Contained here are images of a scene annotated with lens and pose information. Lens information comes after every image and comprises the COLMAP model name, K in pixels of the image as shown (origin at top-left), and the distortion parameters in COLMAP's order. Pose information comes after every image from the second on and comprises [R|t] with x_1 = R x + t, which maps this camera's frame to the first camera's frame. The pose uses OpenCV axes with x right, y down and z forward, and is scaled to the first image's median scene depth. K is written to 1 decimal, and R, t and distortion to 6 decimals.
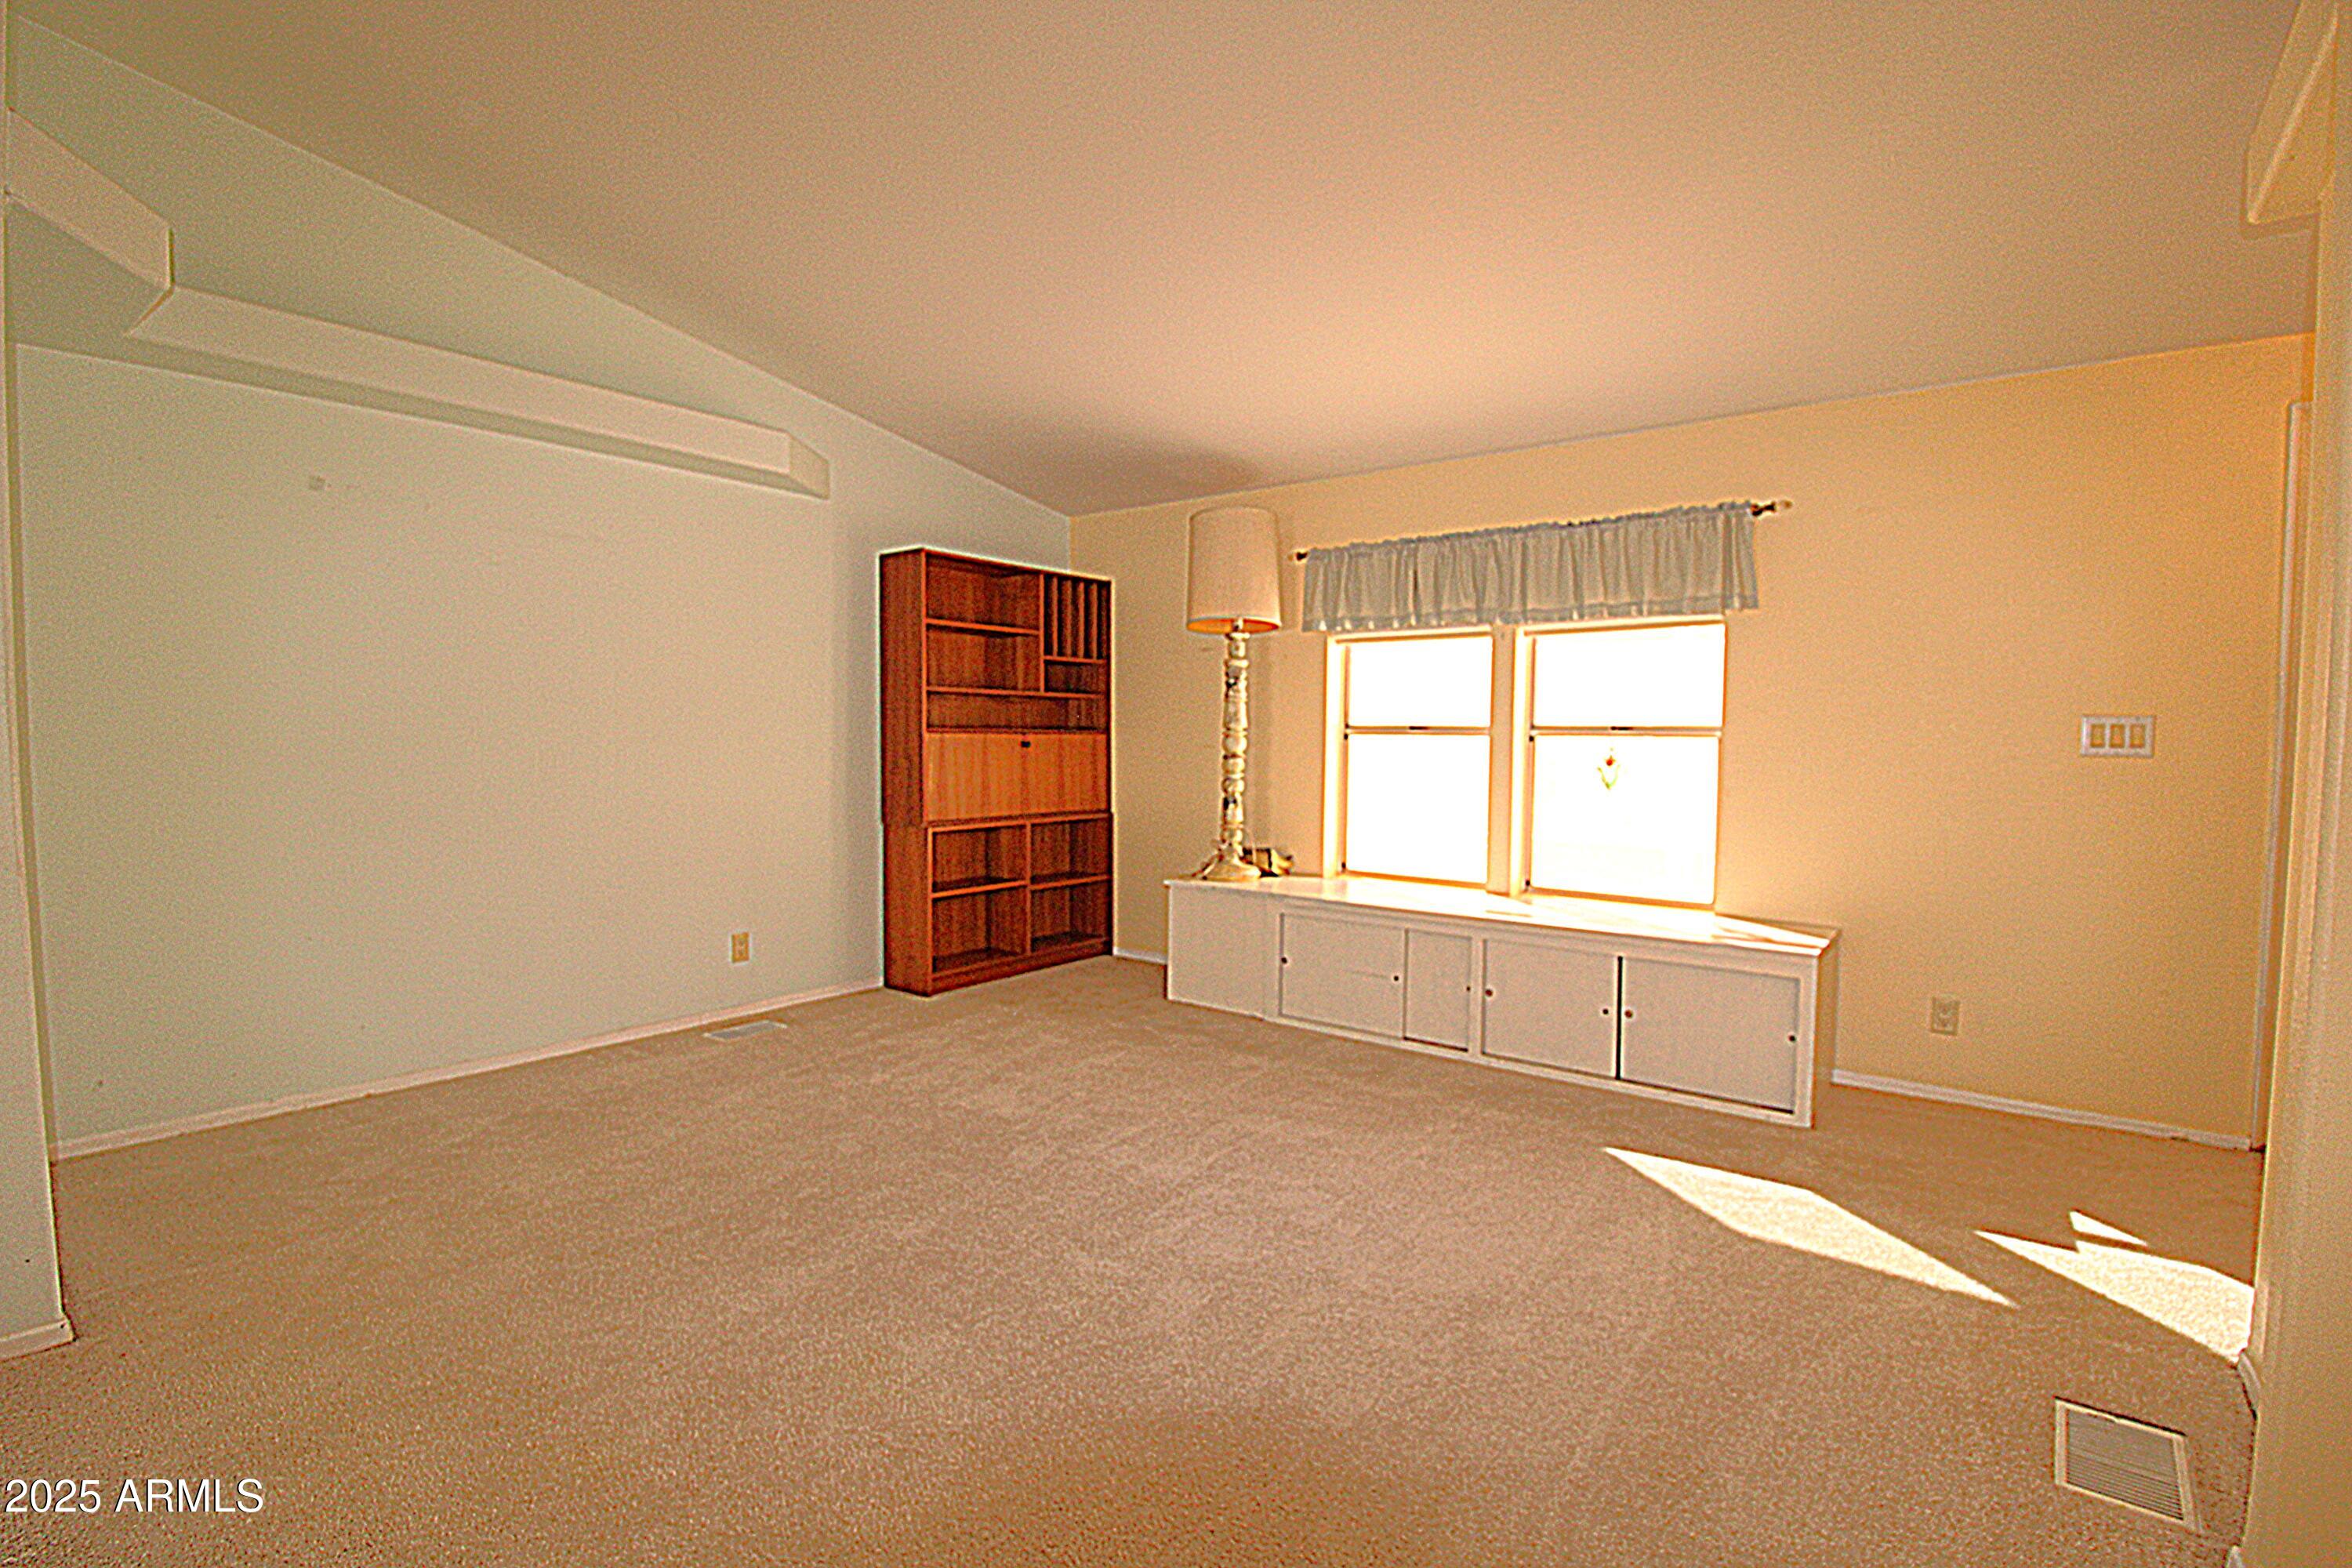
lens RADIAL K [[1086.3, 0, 1191.1], [0, 1086.3, 786.9], [0, 0, 1]] dist [-0.002563, -0.000740]
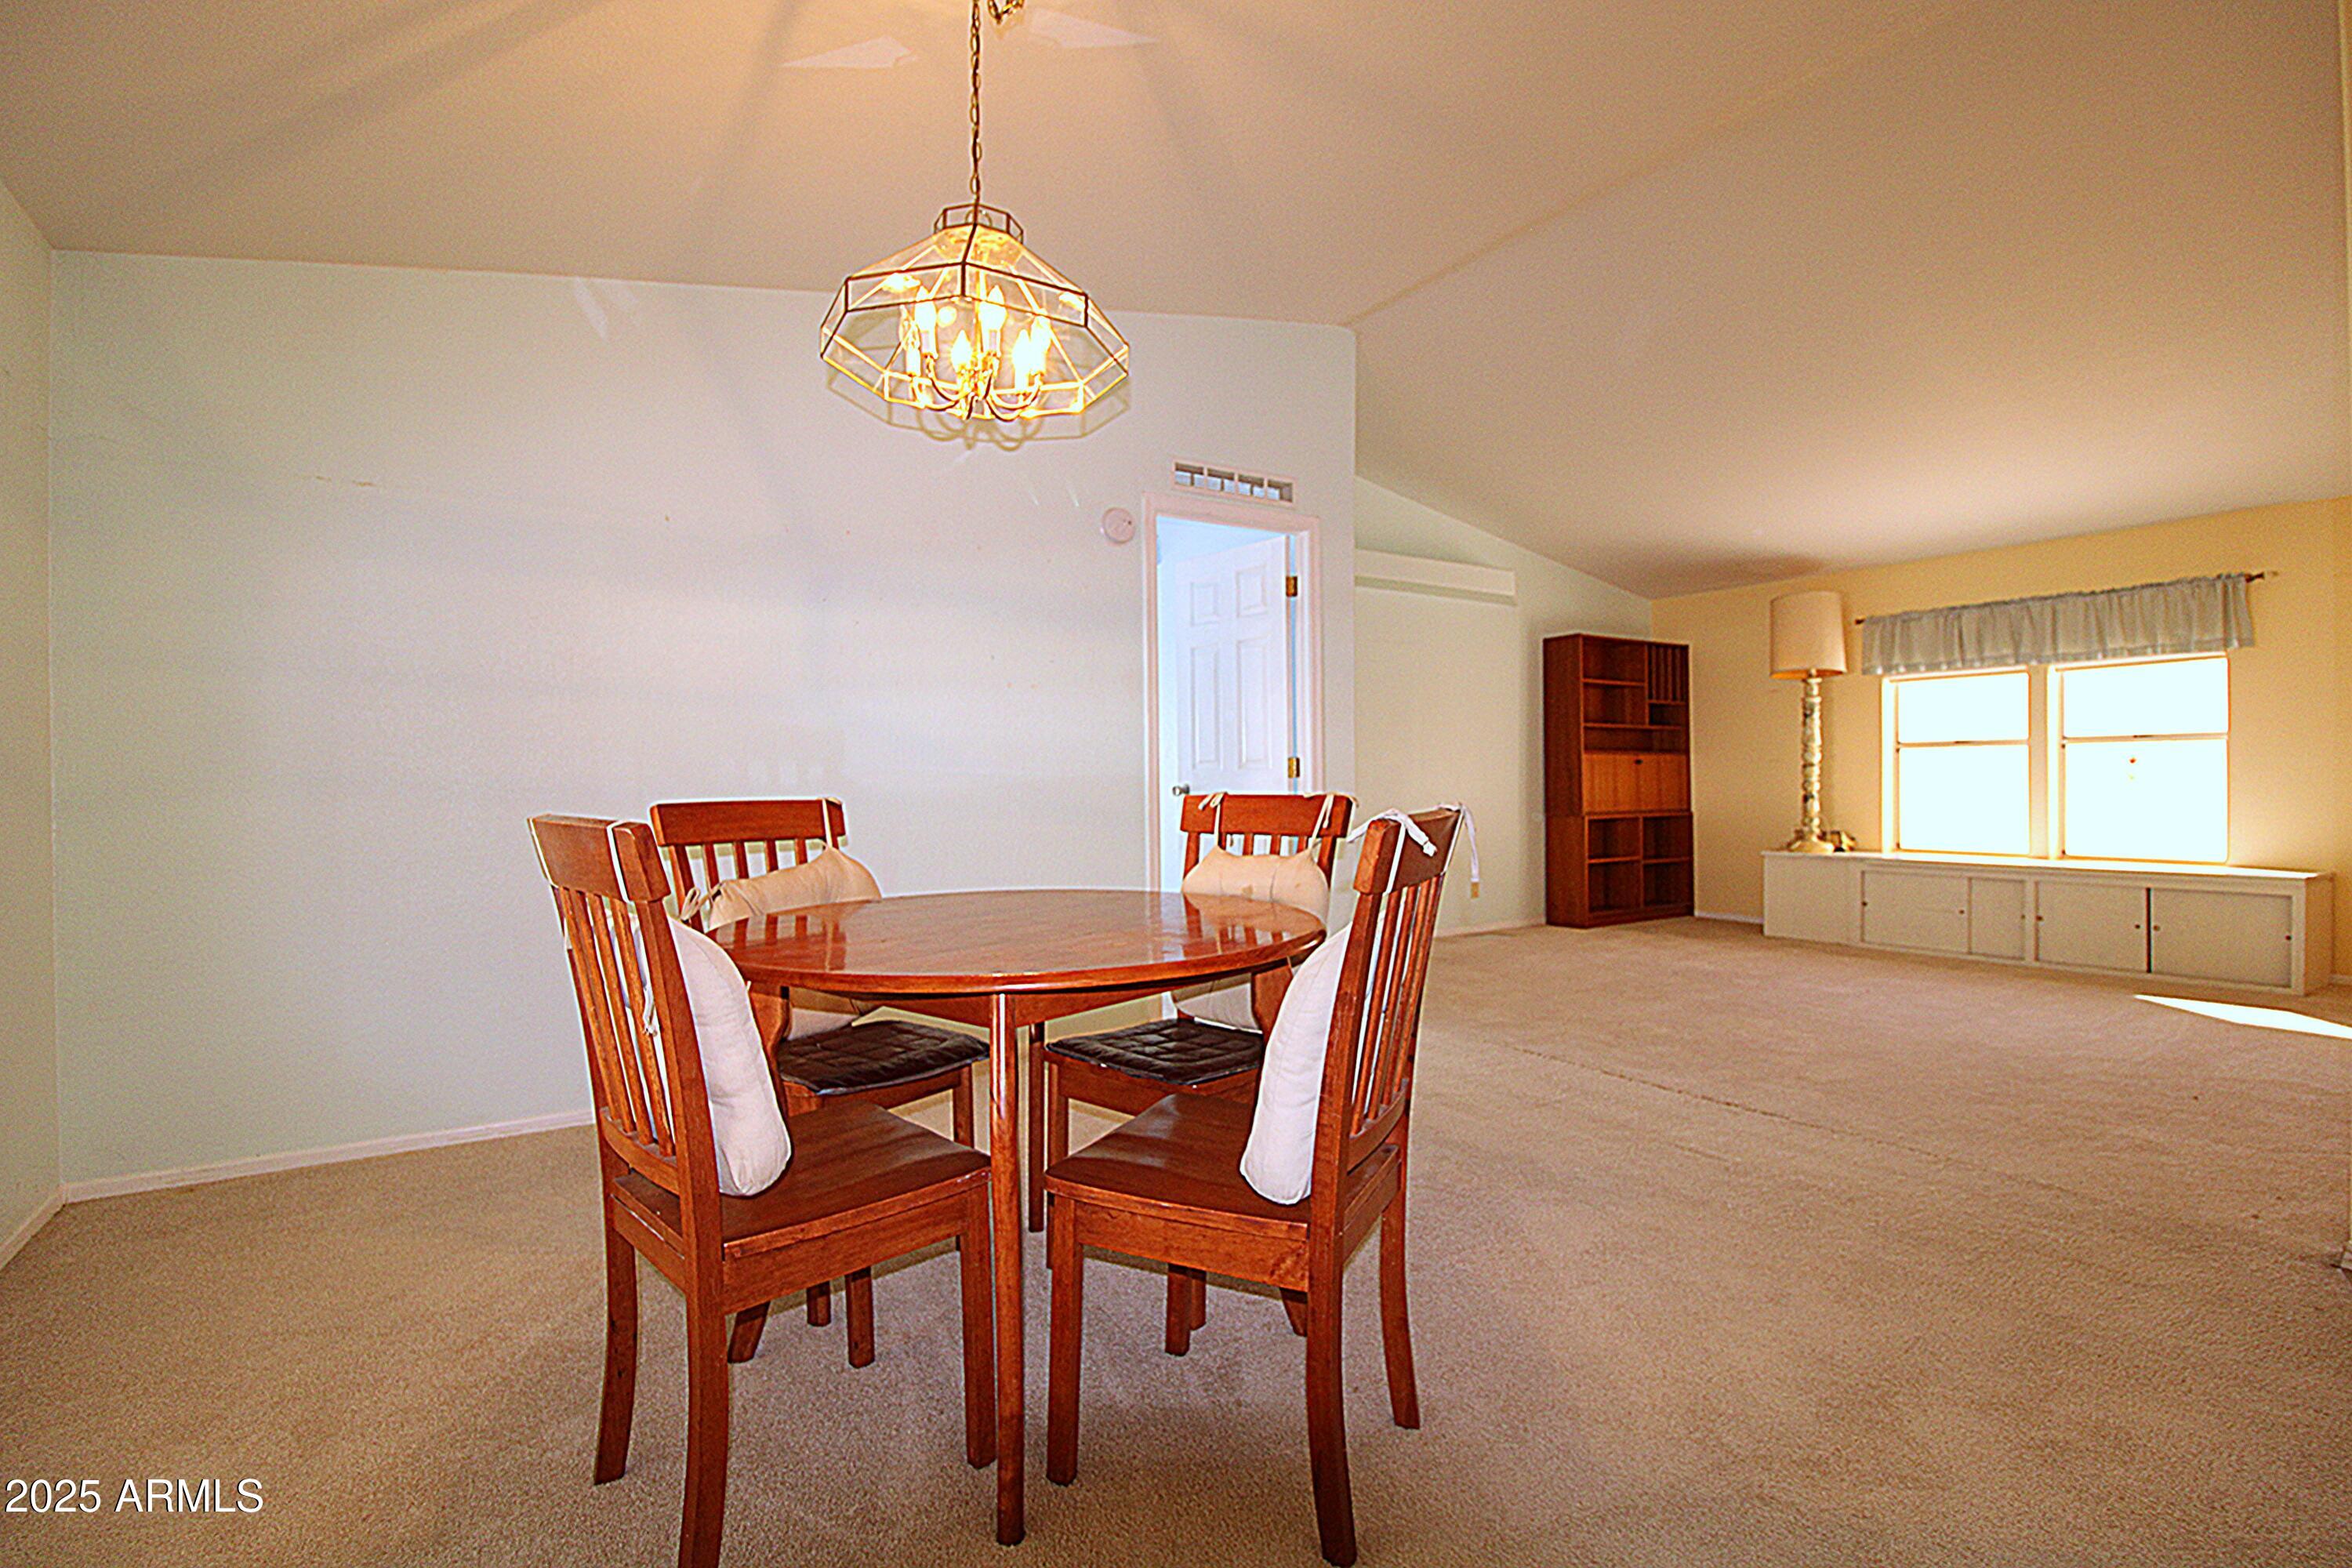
lens RADIAL K [[1090.1, 0, 1187.6], [0, 1090.1, 787.9], [0, 0, 1]] dist [-0.000034, -0.015037]
pose [[0.942607, -0.015260, -0.333556, -0.255082], [0.000893, 0.999067, -0.043184, 0.062122], [0.333903, 0.040407, 0.941741, -0.610214]]
